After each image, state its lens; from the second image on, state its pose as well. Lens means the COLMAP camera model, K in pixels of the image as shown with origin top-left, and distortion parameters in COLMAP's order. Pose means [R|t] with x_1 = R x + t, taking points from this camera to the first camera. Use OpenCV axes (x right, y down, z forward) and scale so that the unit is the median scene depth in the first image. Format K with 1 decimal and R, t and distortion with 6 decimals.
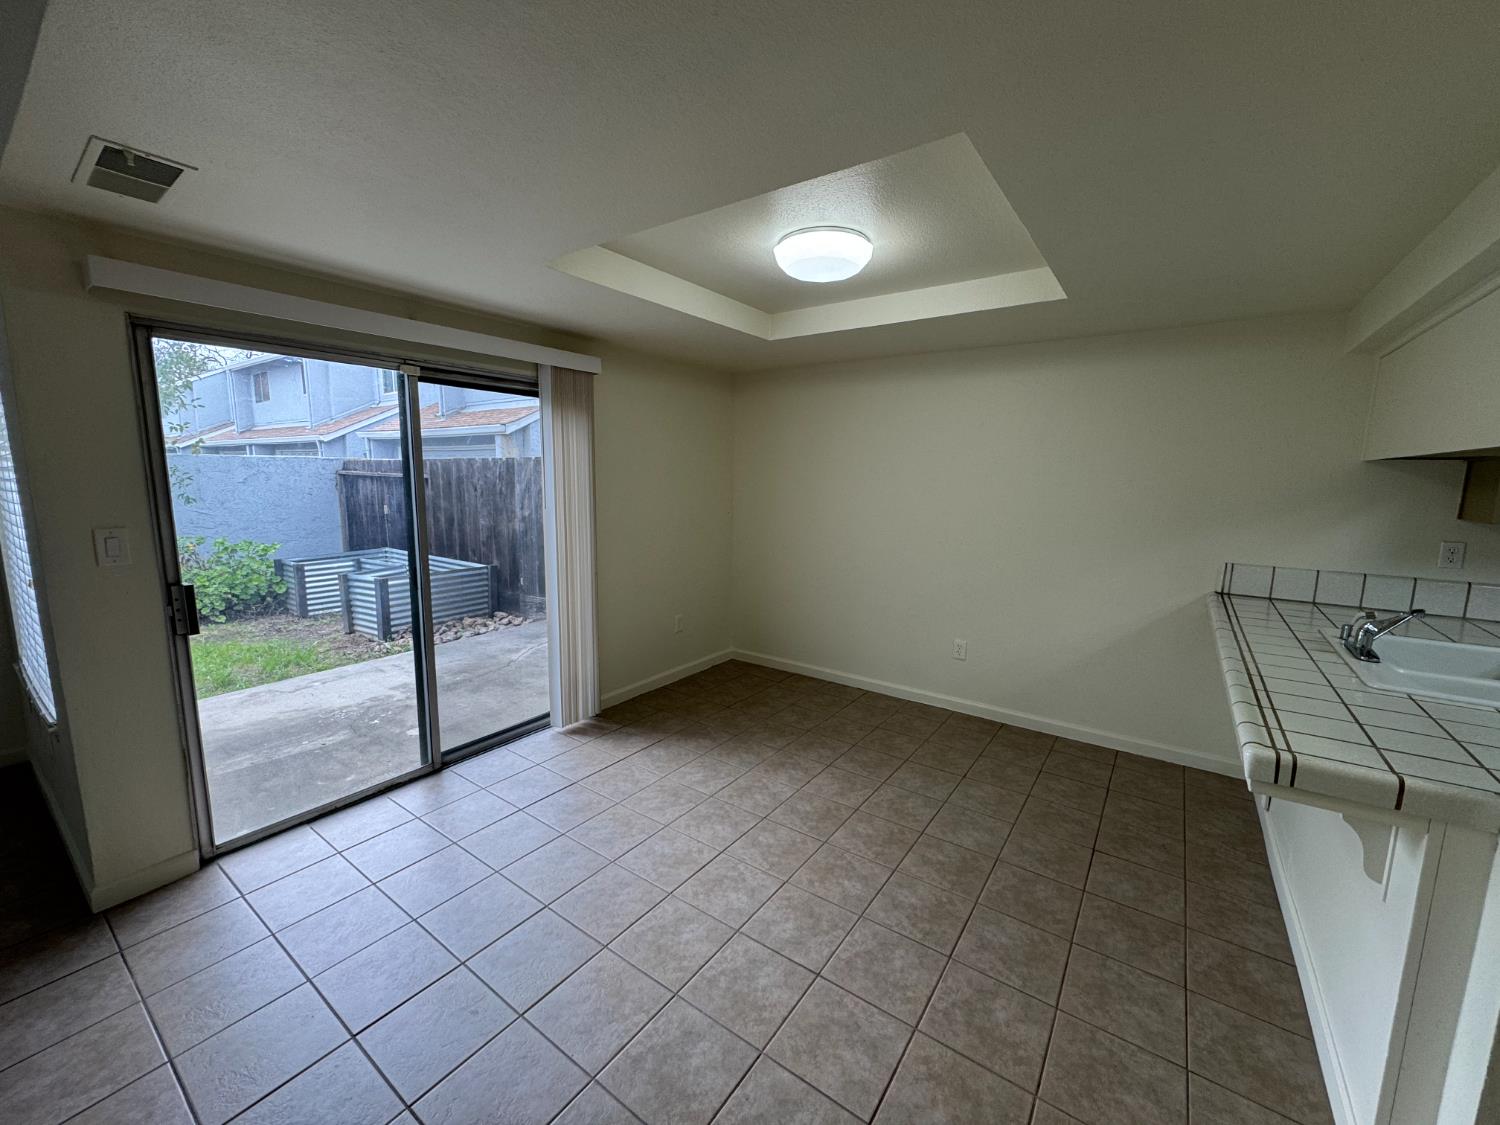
lens RADIAL K [[597.5, 0, 750.1], [0, 597.5, 560.7], [0, 0, 1]] dist [0.003238, 0.000405]
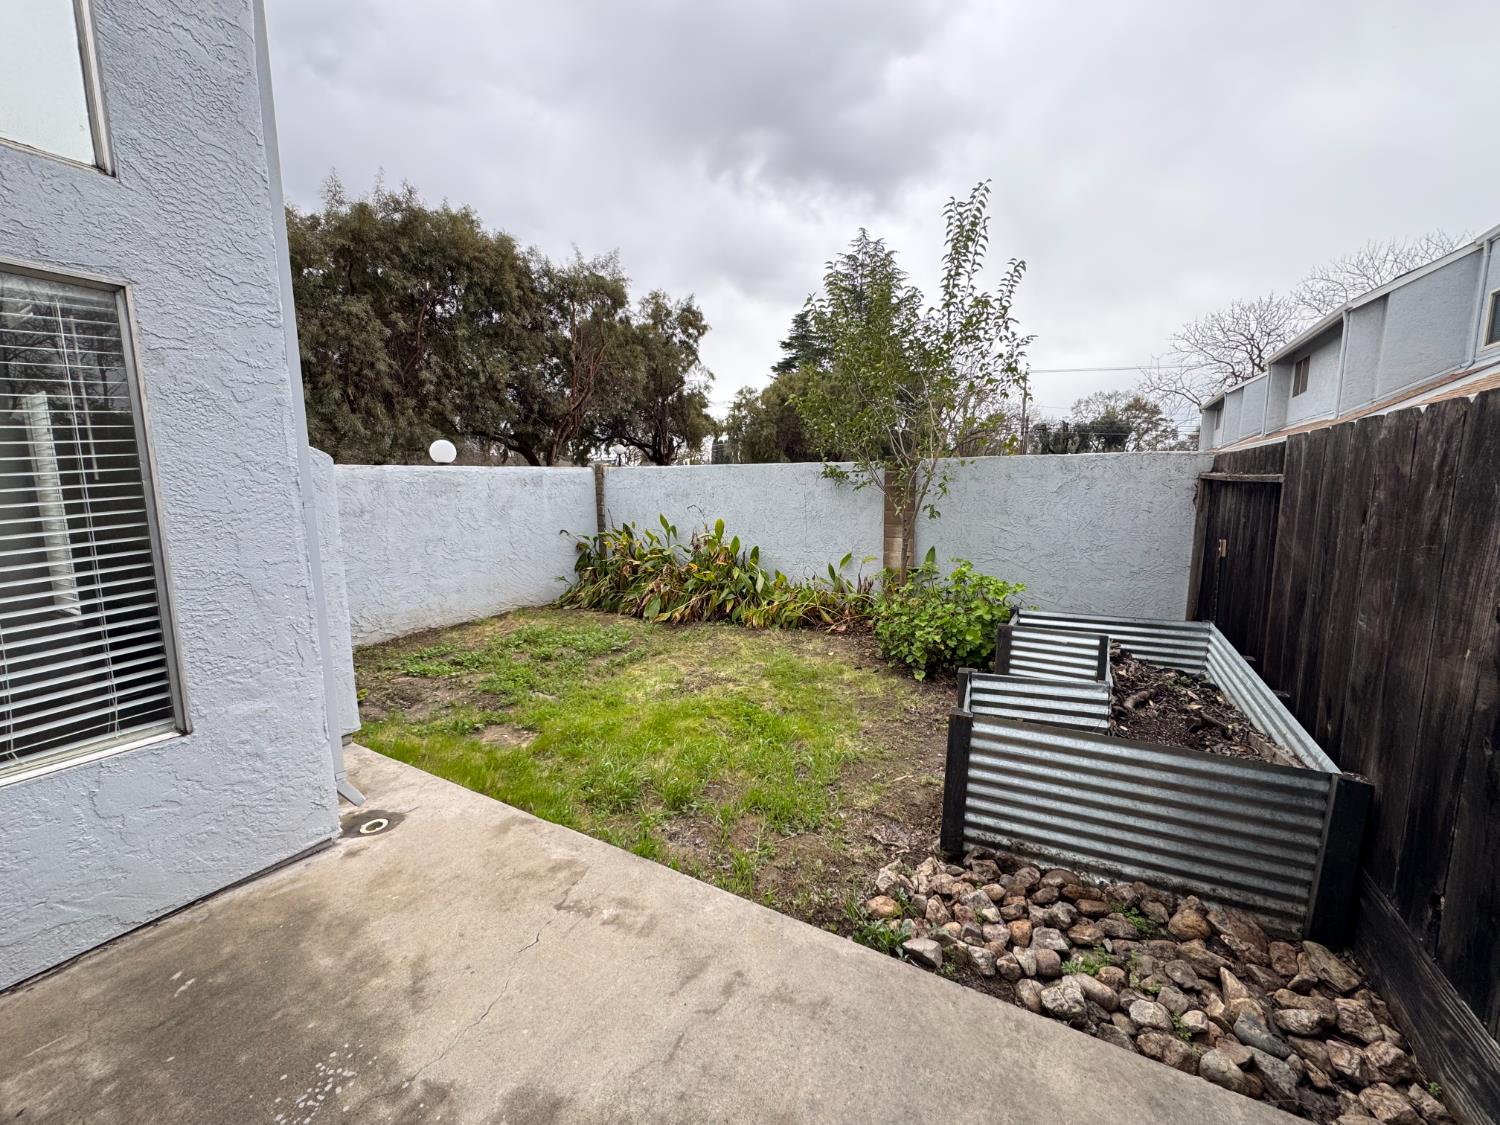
lens RADIAL K [[597.5, 0, 752.0], [0, 597.5, 561.3], [0, 0, 1]] dist [0.003238, 0.000405]
pose [[0.094793, 0.120903, -0.988128, -0.184895], [-0.140123, 0.984336, 0.106997, -0.087766], [0.985586, 0.128316, 0.110249, 0.673782]]
